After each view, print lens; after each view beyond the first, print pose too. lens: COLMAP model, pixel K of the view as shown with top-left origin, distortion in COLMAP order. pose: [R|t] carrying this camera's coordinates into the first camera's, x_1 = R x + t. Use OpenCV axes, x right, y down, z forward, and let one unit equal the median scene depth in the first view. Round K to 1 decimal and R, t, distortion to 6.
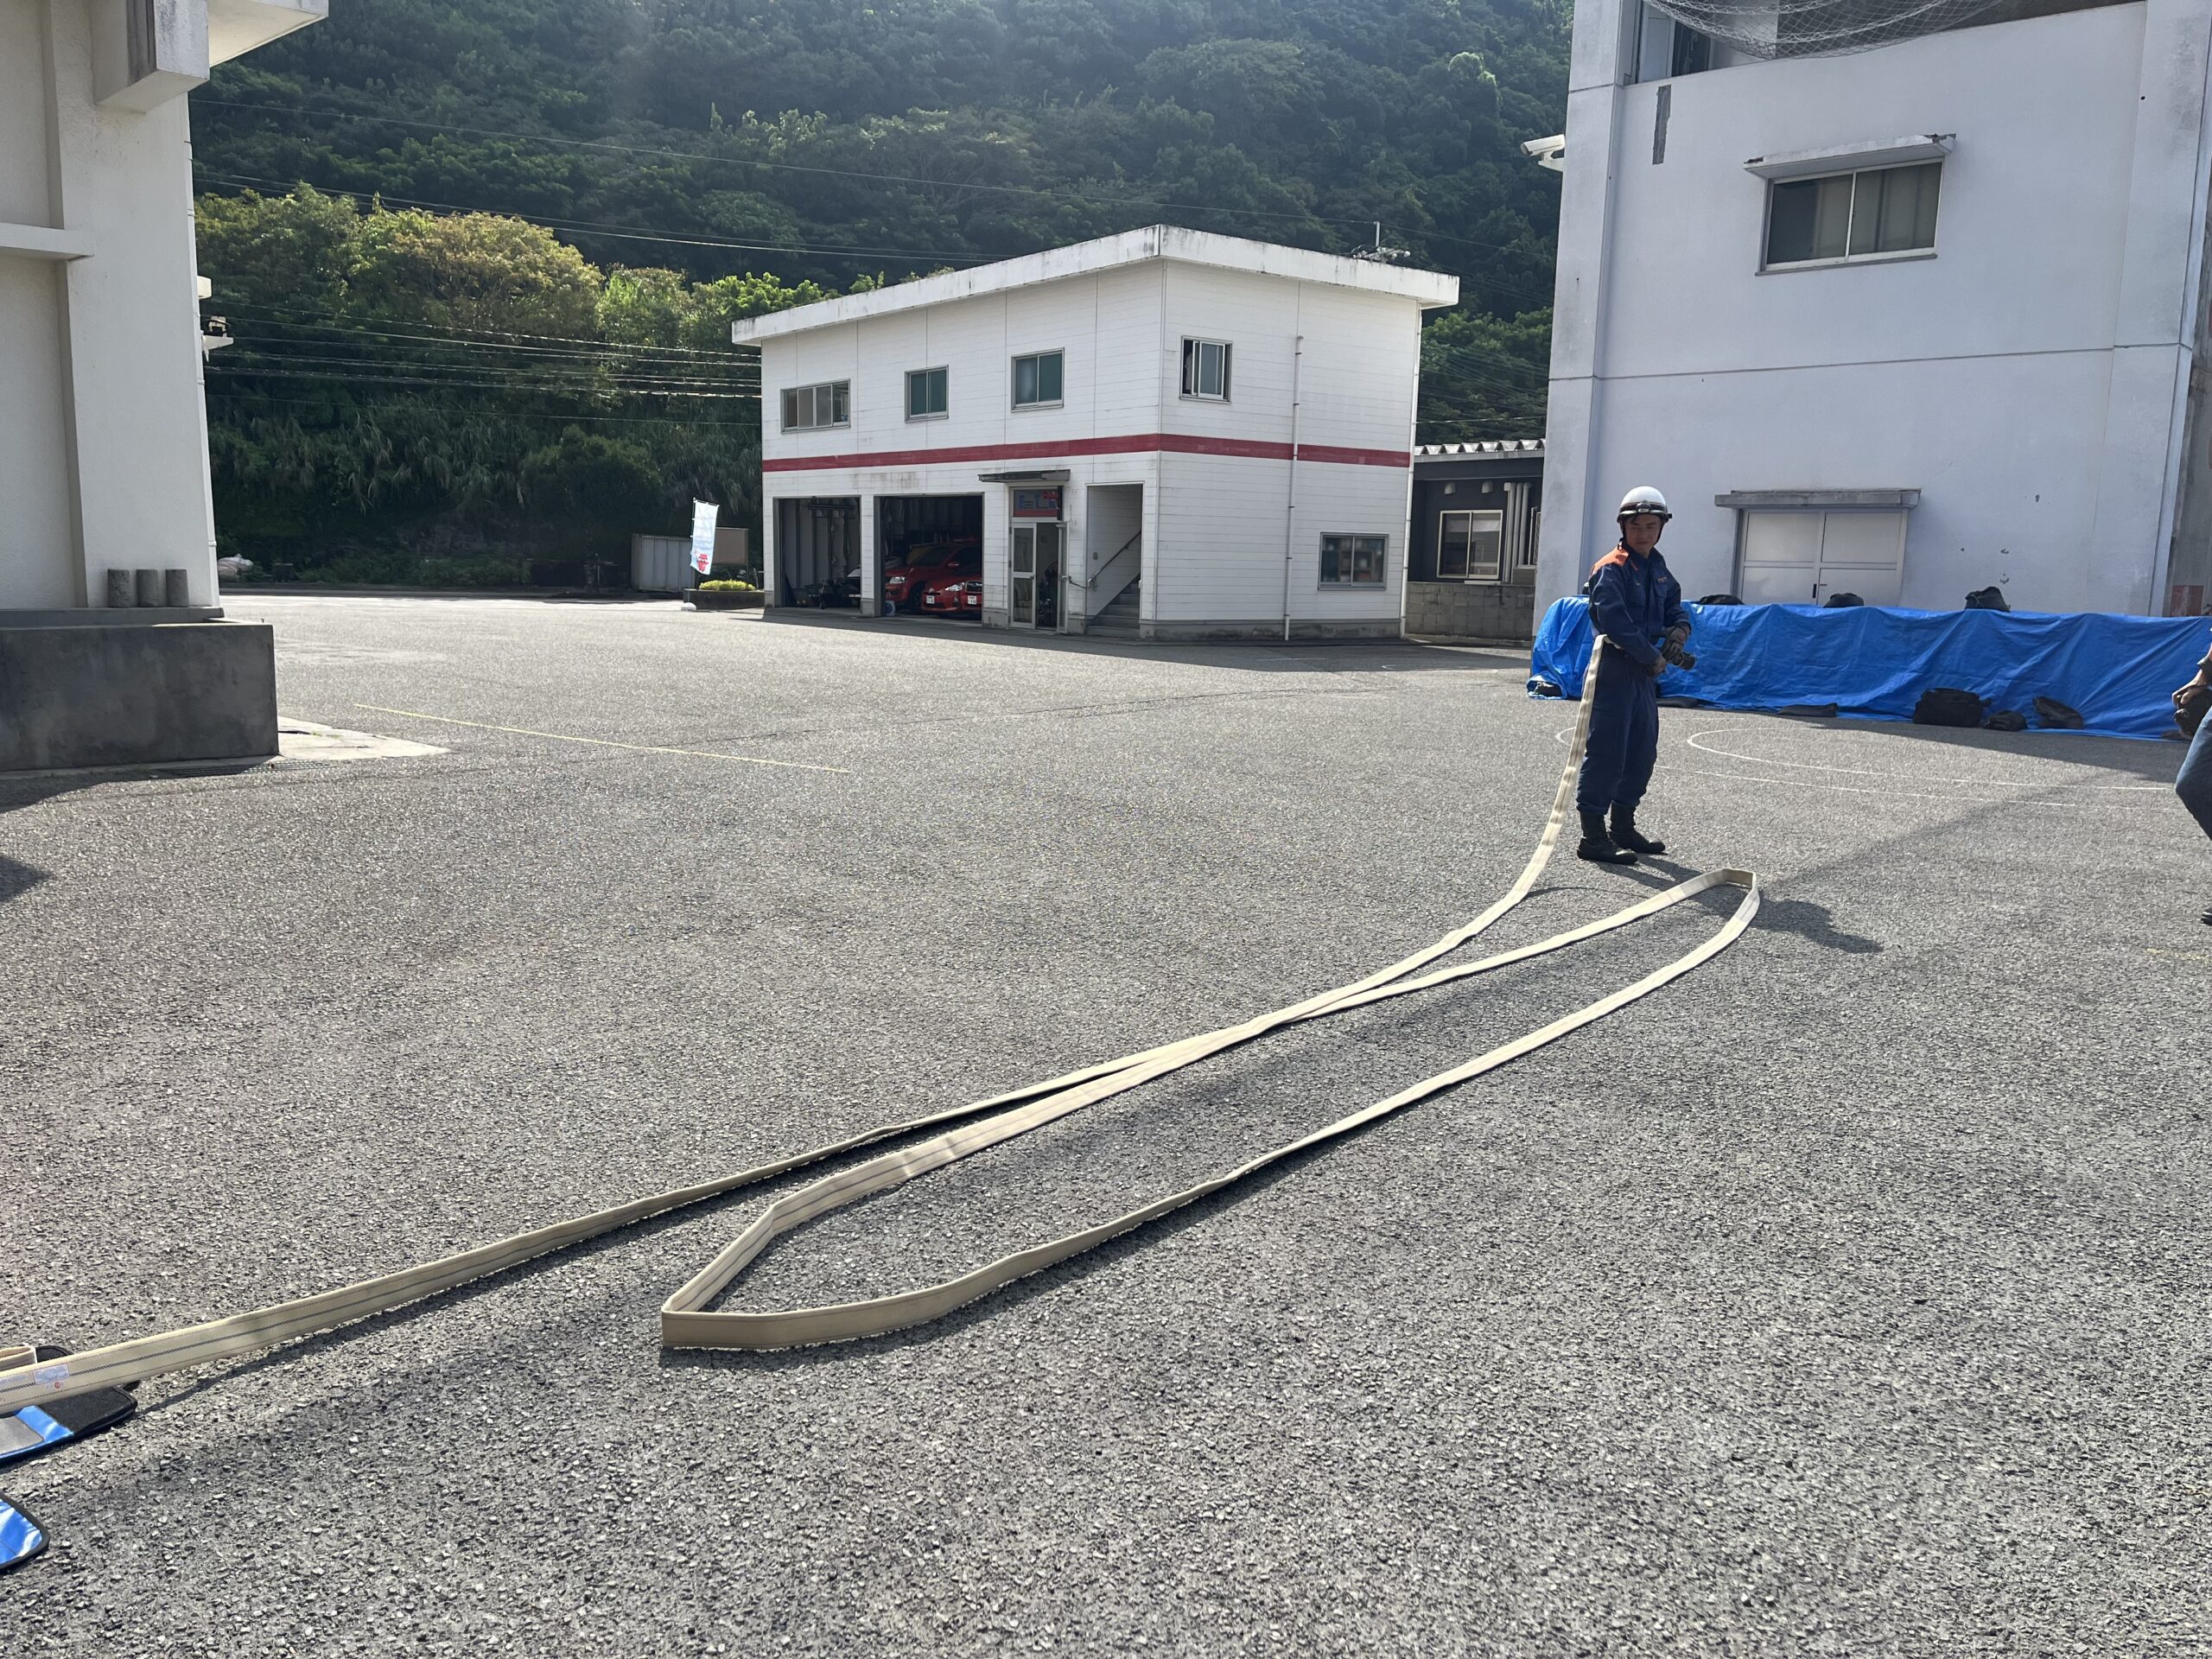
lens RADIAL K [[1665.0, 0, 1103.2], [0, 1665.0, 824.8], [0, 0, 1]] dist [0.075012, -0.098456]
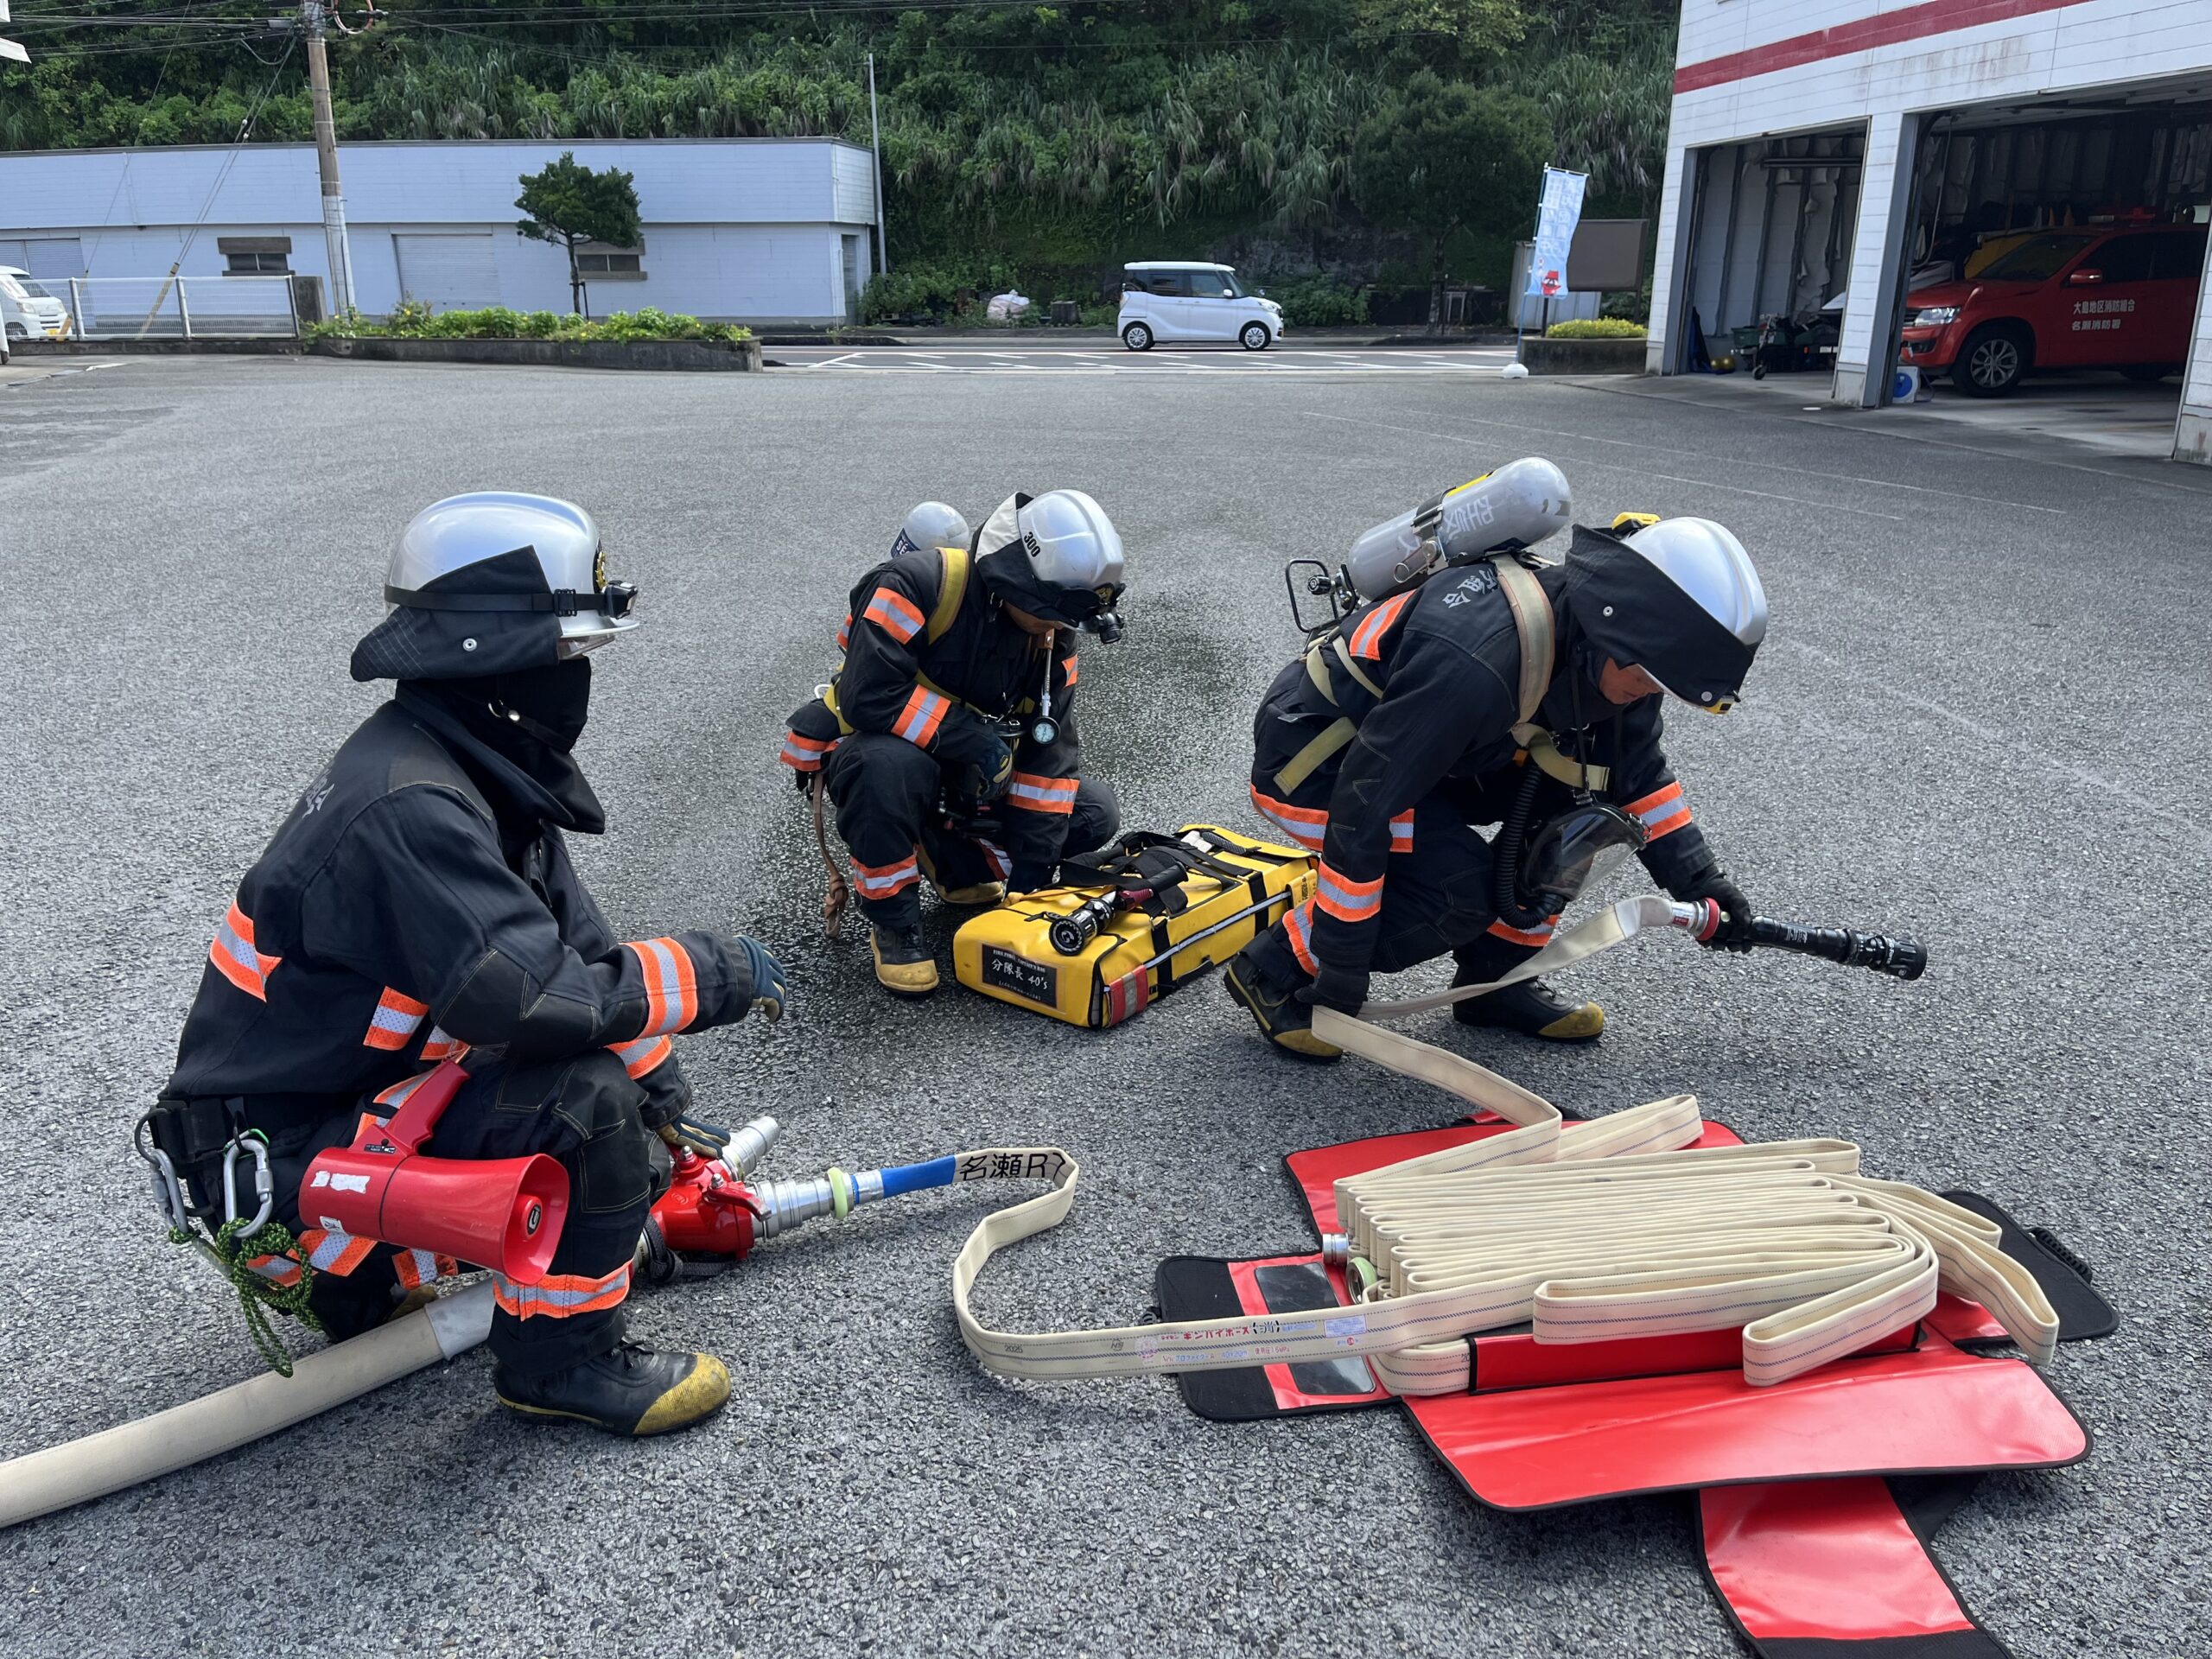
lens RADIAL K [[1665.0, 0, 1097.8], [0, 1665.0, 840.0], [0, 0, 1]] dist [0.075012, -0.098456]
pose [[0.844575, 0.145799, -0.515205, -0.055338], [-0.057879, 0.981434, 0.182857, -0.073317], [0.532300, -0.124617, 0.837334, 0.451726]]
